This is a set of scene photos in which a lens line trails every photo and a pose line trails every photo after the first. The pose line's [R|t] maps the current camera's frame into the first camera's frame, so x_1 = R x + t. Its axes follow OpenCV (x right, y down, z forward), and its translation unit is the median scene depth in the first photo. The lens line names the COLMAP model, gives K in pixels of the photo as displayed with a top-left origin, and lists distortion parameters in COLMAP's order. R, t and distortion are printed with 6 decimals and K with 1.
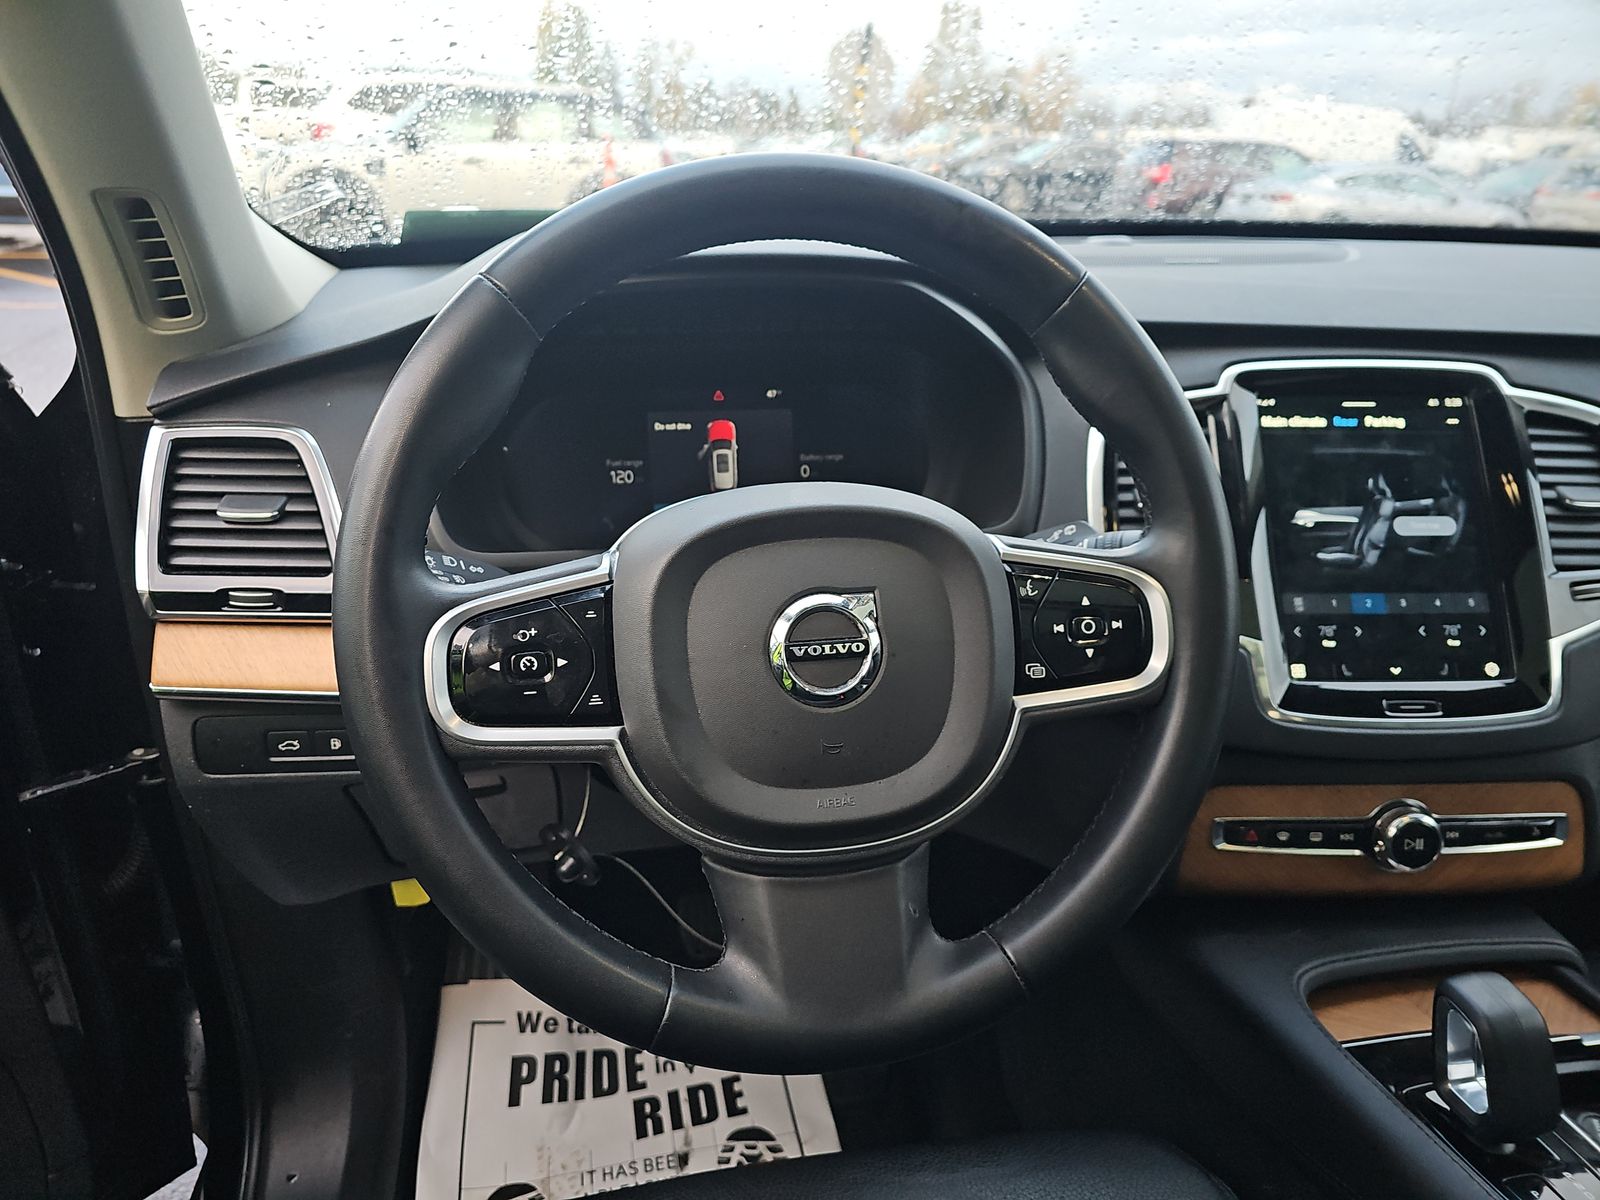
lens RADIAL K [[1052.7, 0, 792.4], [0, 1052.7, 586.0], [0, 0, 1]] dist [0.064237, -0.018245]
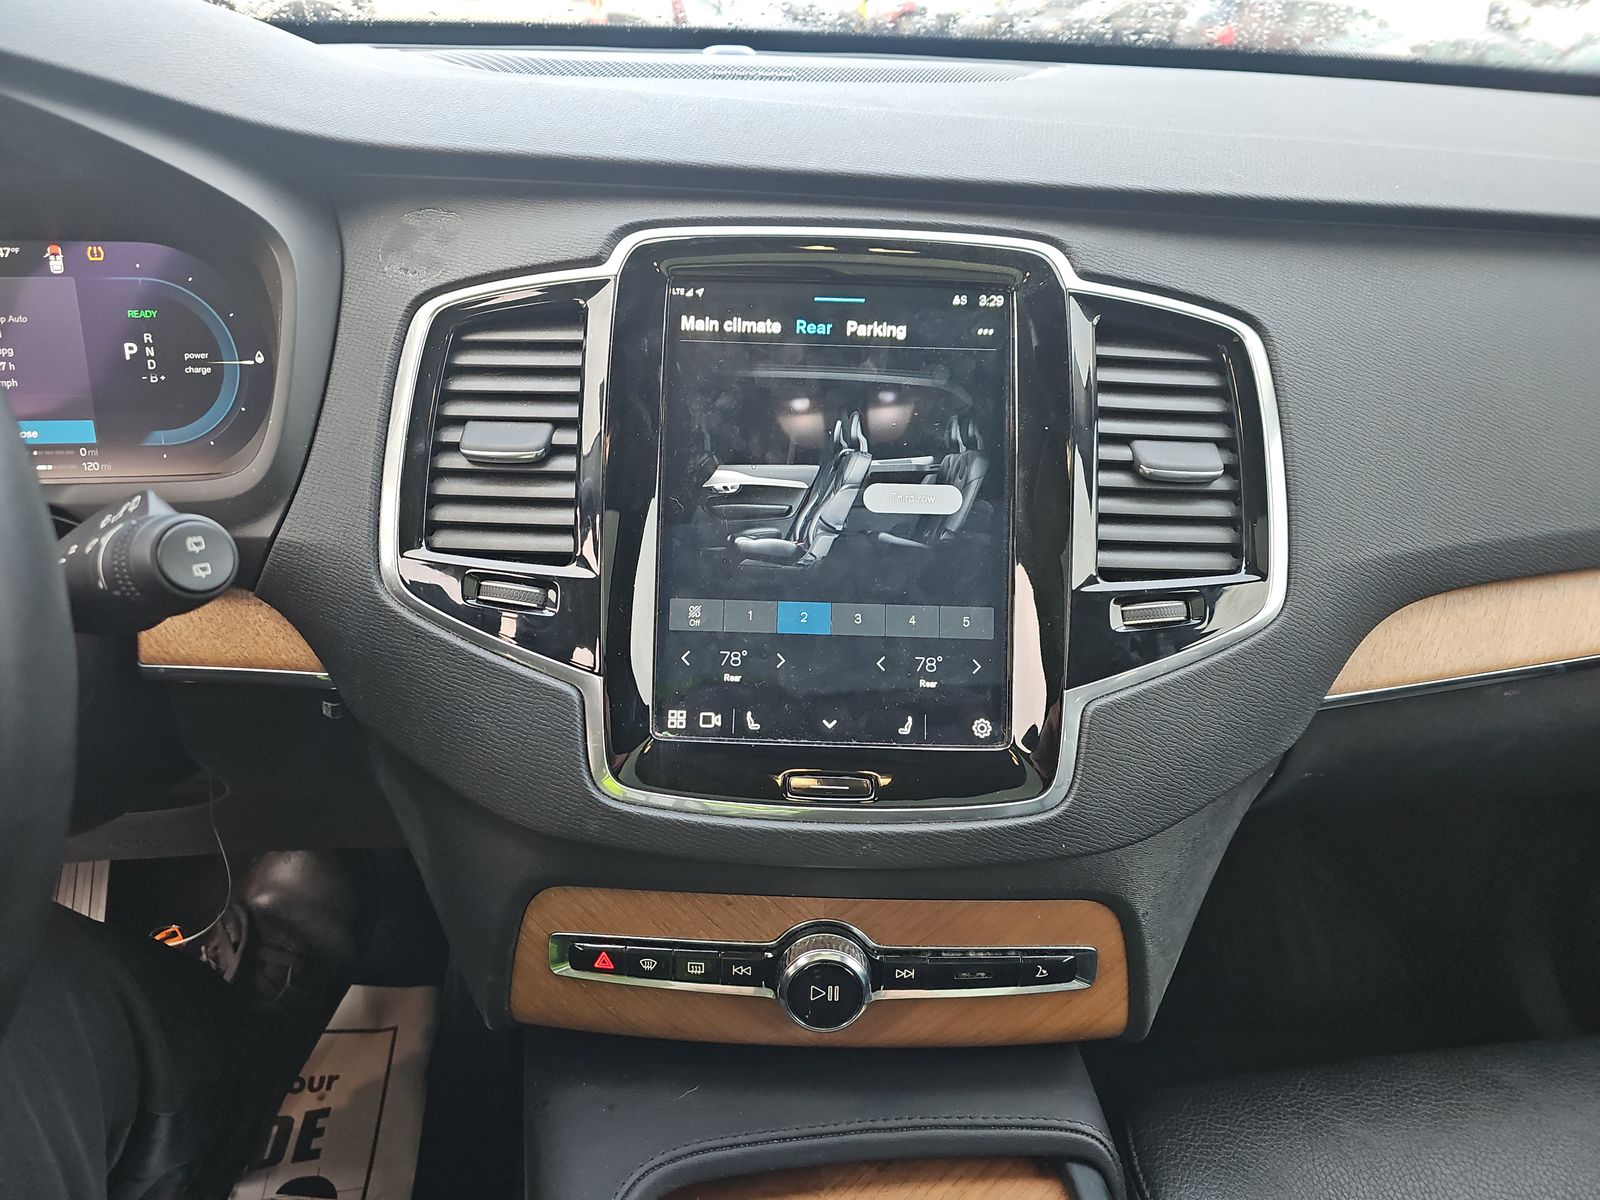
lens RADIAL K [[1052.7, 0, 806.9], [0, 1052.7, 605.4], [0, 0, 1]] dist [0.064237, -0.018245]
pose [[0.996145, 0.040514, -0.077810, 0.578980], [-0.031510, 0.993021, 0.113648, -0.062450], [0.081871, -0.110758, 0.990469, 0.368402]]
